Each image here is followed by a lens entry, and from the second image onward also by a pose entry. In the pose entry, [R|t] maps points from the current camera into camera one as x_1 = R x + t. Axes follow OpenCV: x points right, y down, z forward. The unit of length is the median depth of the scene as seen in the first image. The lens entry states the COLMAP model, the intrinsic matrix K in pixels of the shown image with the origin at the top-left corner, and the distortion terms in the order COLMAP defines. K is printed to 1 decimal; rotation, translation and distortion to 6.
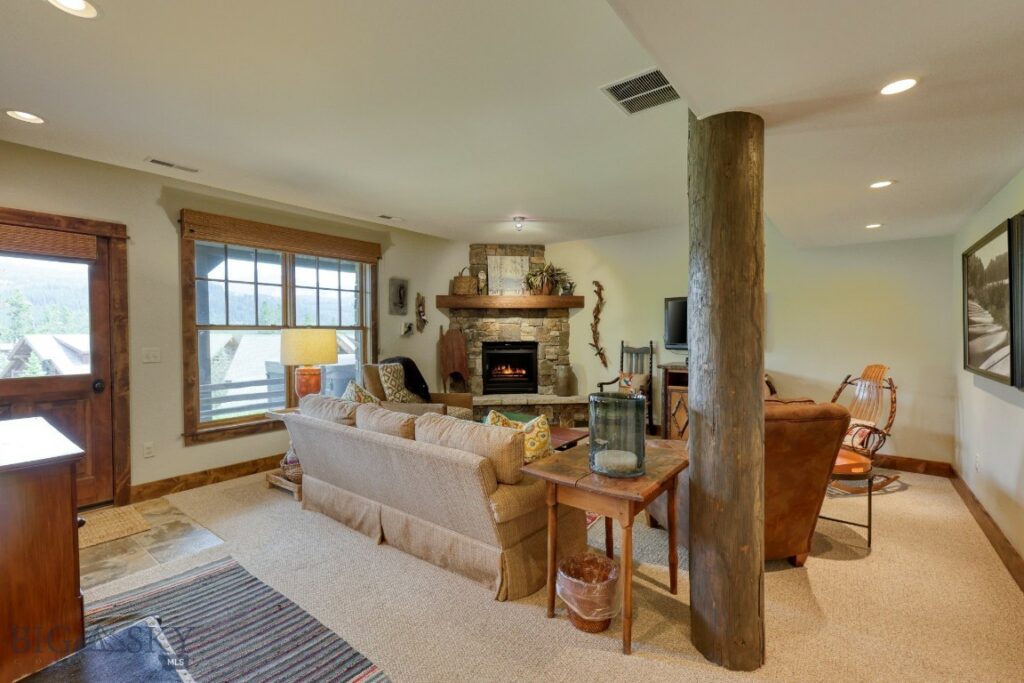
lens RADIAL K [[451.9, 0, 517.0], [0, 451.9, 338.9], [0, 0, 1]] dist [0.003556, -0.001414]
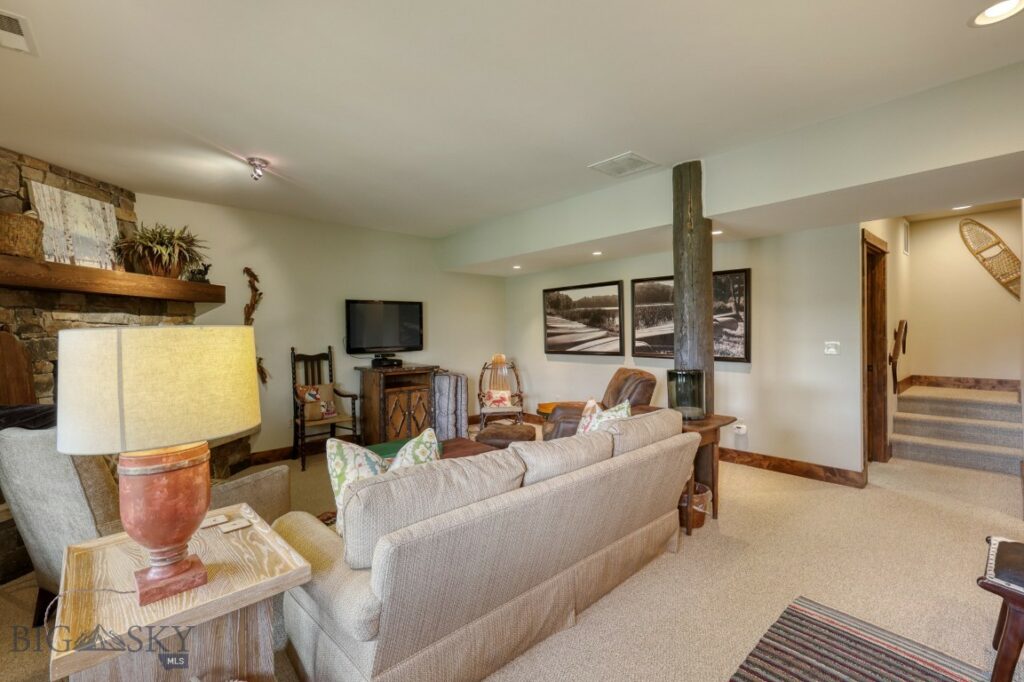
lens RADIAL K [[451.9, 0, 517.1], [0, 451.9, 337.5], [0, 0, 1]] dist [0.003556, -0.001414]
pose [[0.163747, -0.012163, 0.986427, -0.482845], [0.029542, 0.999536, 0.007421, -0.006978], [-0.986060, 0.027925, 0.164031, 0.448140]]
